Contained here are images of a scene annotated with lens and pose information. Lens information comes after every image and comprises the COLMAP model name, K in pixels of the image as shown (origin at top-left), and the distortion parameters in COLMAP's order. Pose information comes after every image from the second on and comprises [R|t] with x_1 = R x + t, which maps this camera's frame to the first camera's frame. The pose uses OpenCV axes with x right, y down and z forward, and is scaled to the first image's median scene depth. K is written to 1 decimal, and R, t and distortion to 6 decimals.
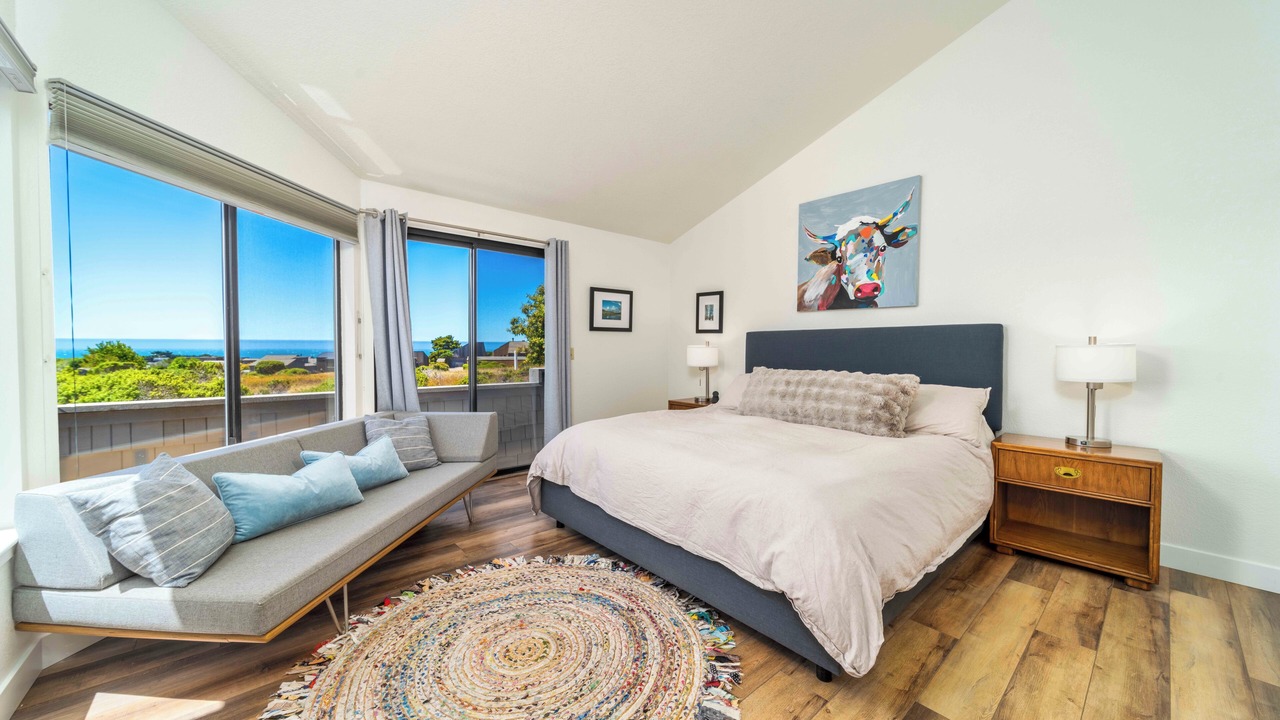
lens RADIAL K [[464.9, 0, 640.0], [0, 464.9, 360.0], [0, 0, 1]] dist [-0.000147, -0.000068]
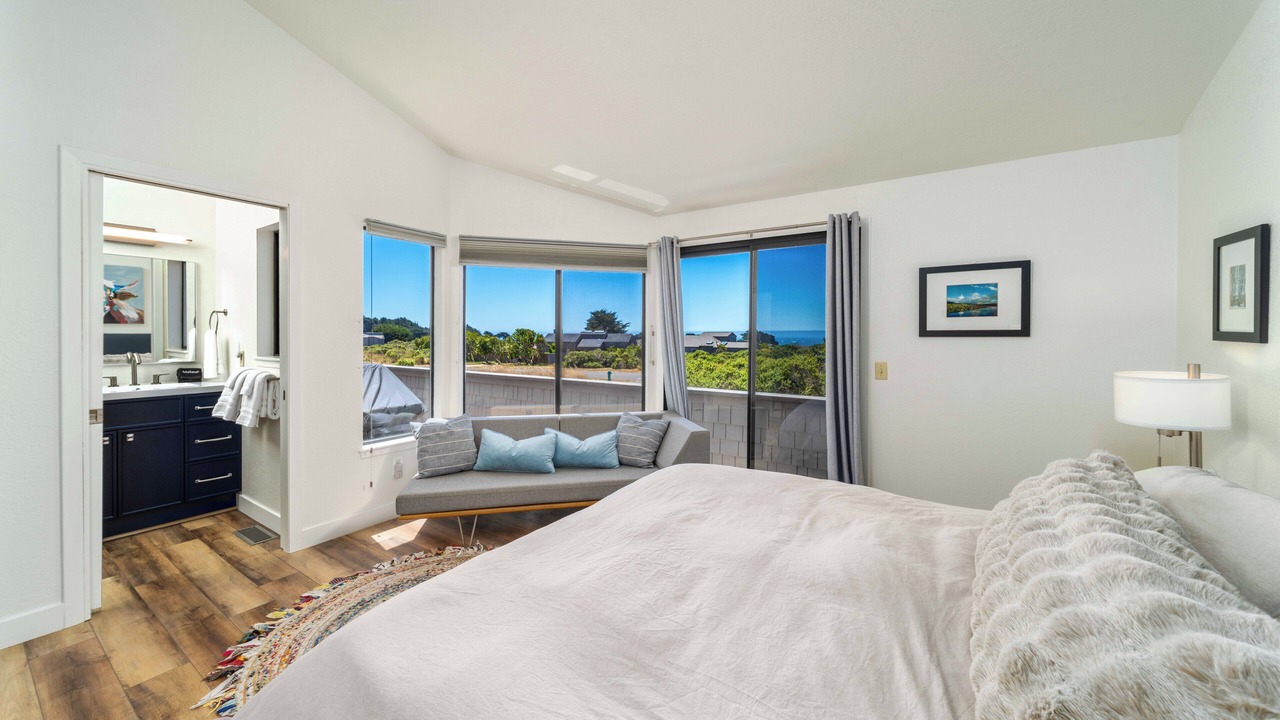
lens RADIAL K [[458.6, 0, 651.5], [0, 458.6, 344.3], [0, 0, 1]] dist [-0.001013, -0.000393]
pose [[0.260713, 0.019050, -0.965228, 0.393576], [-0.029808, 0.999487, 0.011675, -0.047781], [0.964956, 0.025728, 0.261147, 0.470269]]
